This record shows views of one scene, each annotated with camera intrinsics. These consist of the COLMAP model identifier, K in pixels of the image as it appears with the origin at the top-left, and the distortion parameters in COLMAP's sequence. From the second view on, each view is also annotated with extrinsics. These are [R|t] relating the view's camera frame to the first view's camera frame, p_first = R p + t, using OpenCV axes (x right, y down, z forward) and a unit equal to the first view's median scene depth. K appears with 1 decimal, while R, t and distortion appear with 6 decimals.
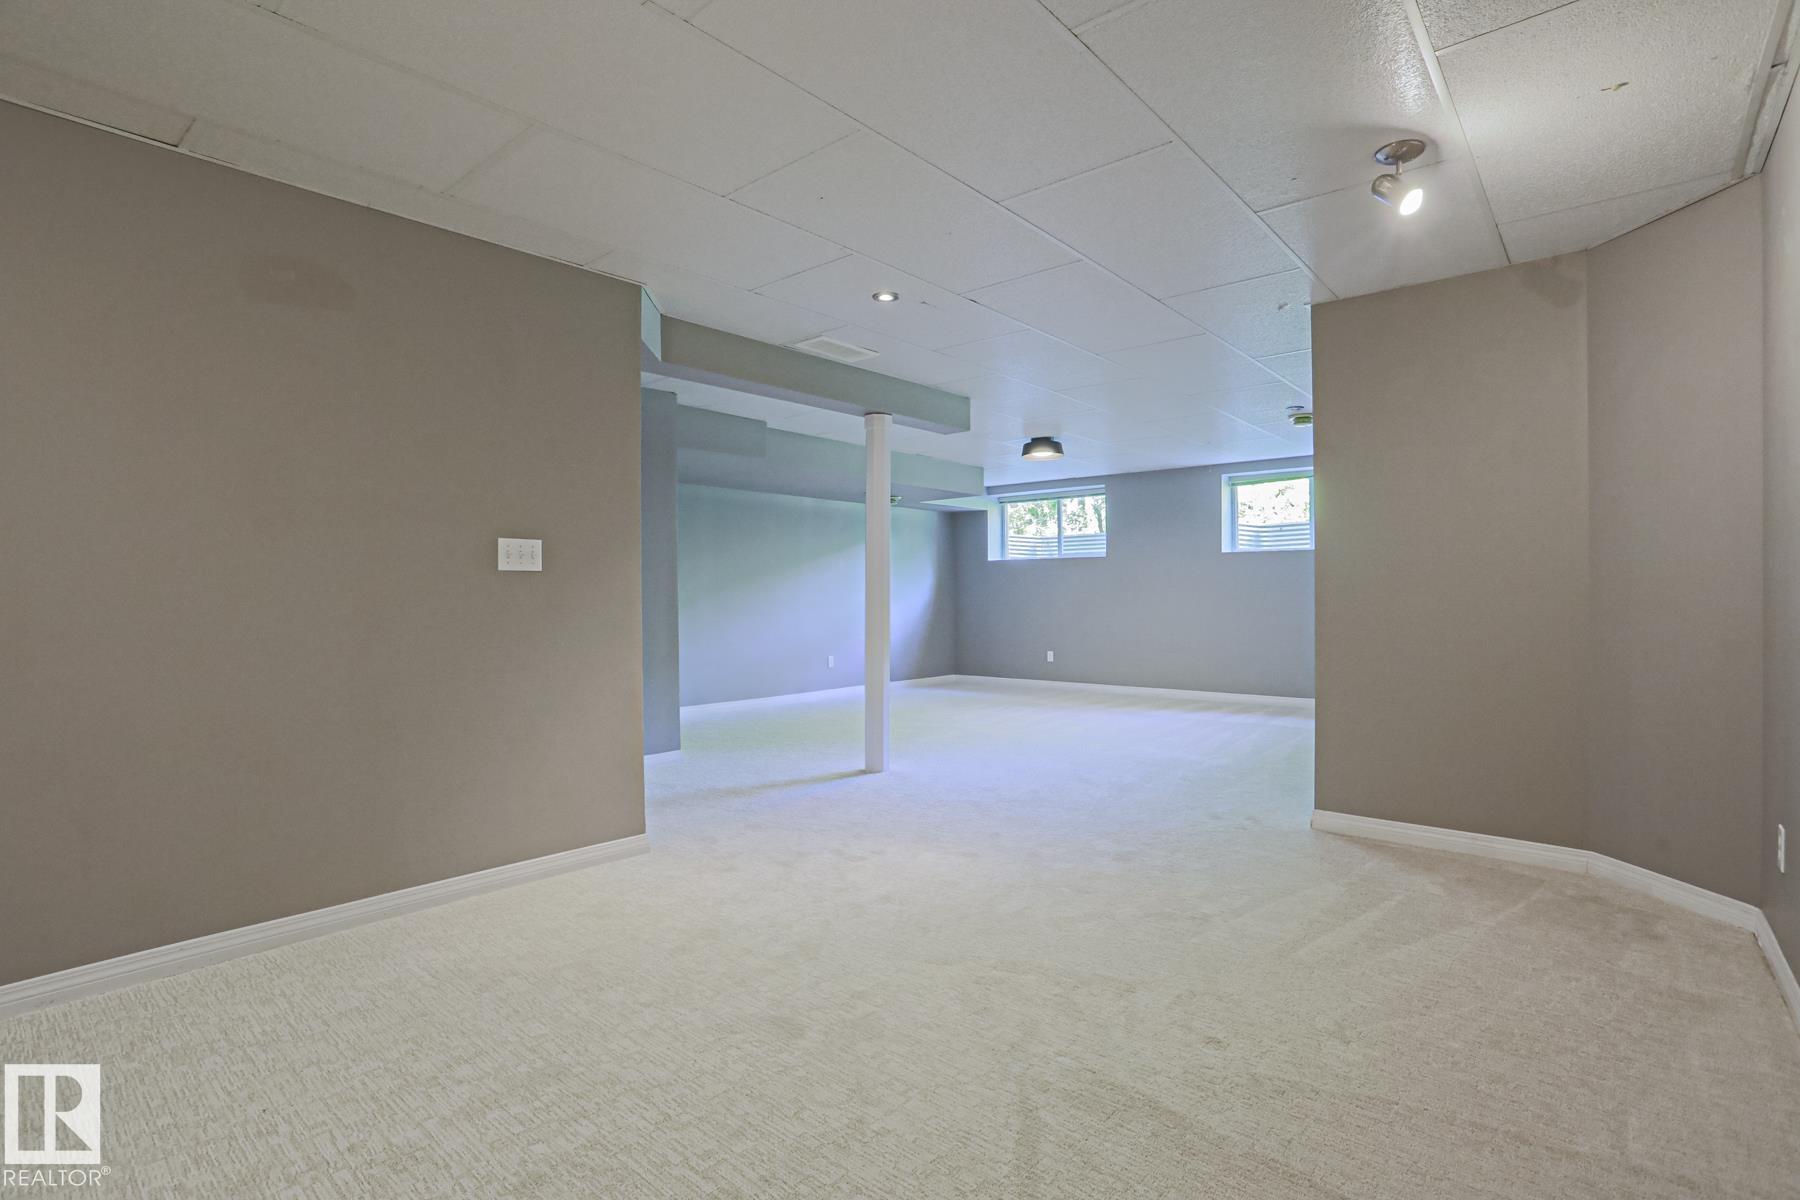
lens RADIAL K [[884.1, 0, 918.2], [0, 884.1, 592.0], [0, 0, 1]] dist [-0.003362, -0.001015]
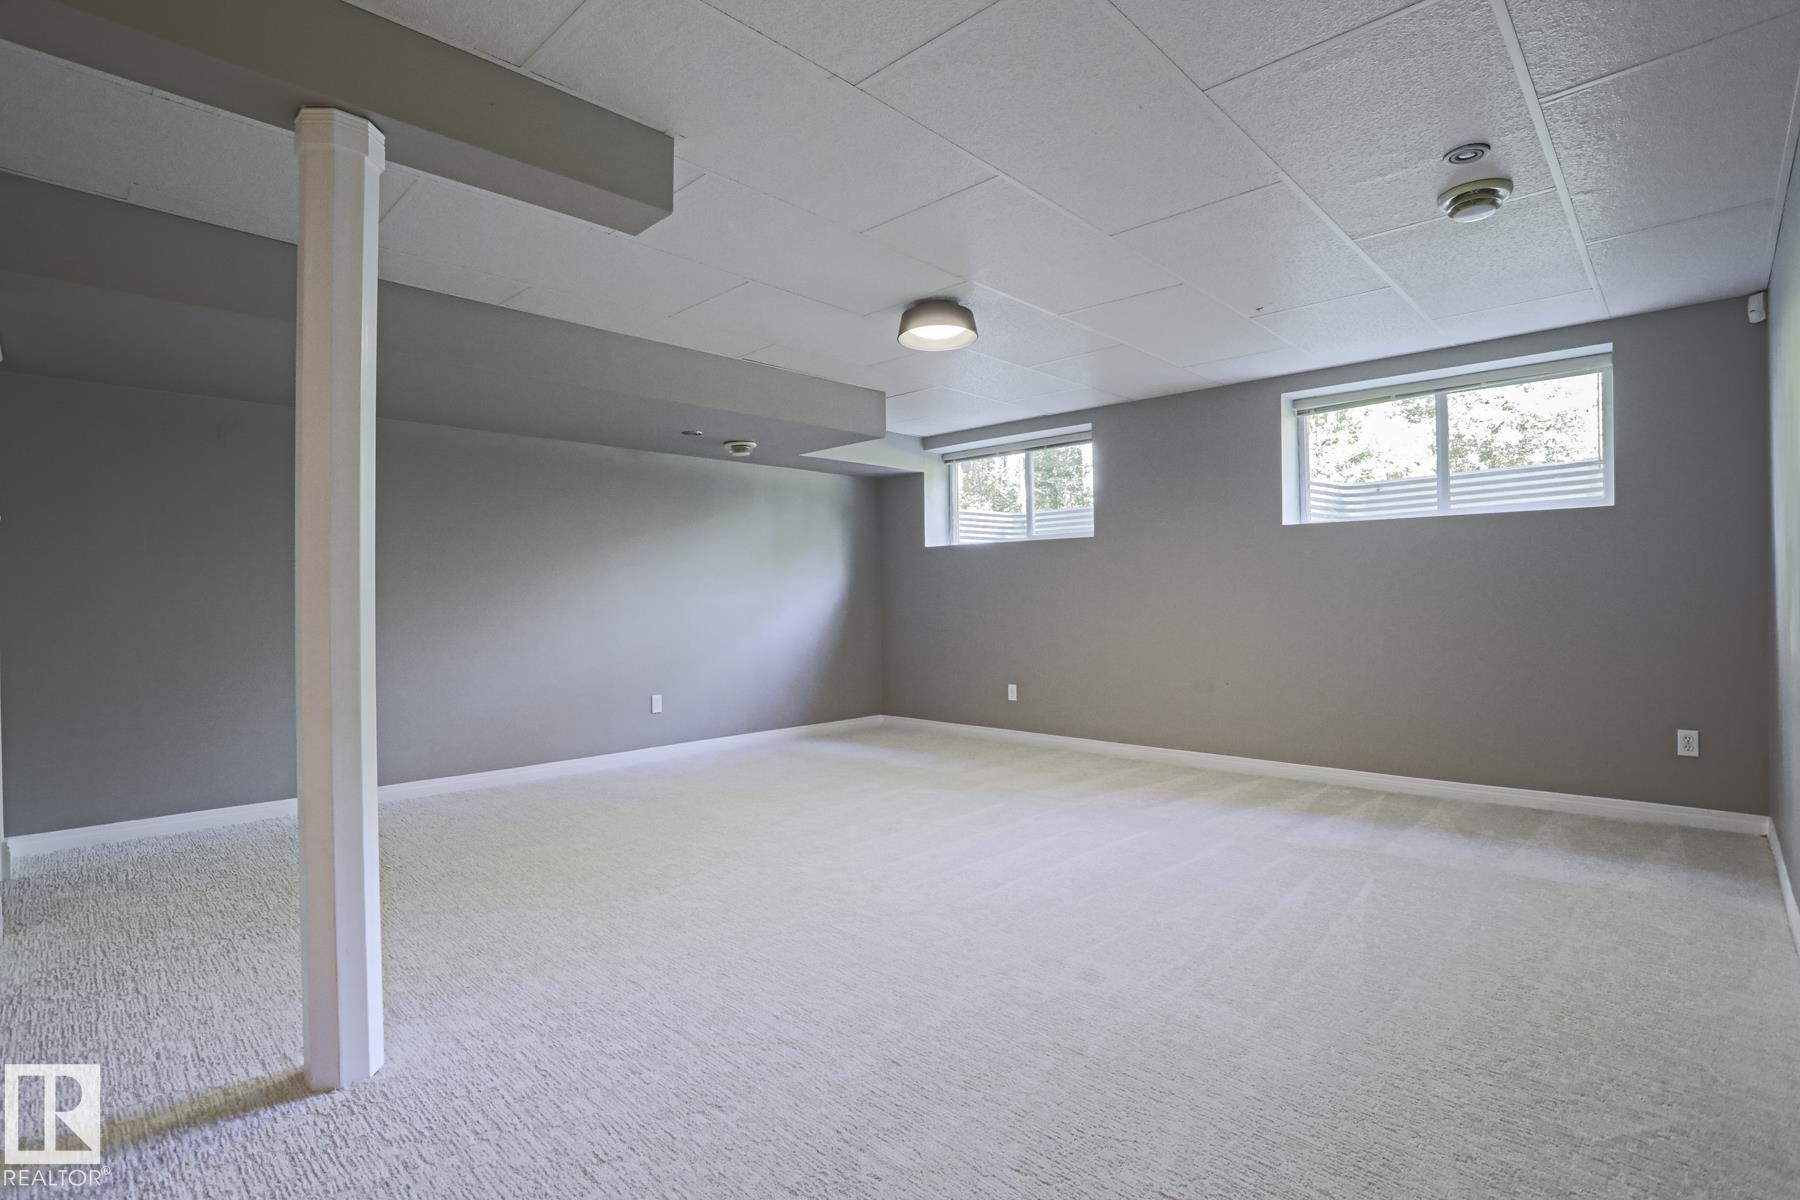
lens RADIAL K [[875.6, 0, 889.5], [0, 875.6, 597.0], [0, 0, 1]] dist [-0.072681, 0.032640]
pose [[0.996192, -0.008416, -0.086780, 0.116632], [0.008785, 0.999954, 0.003864, -0.000295], [0.086744, -0.004611, 0.996220, 0.357911]]
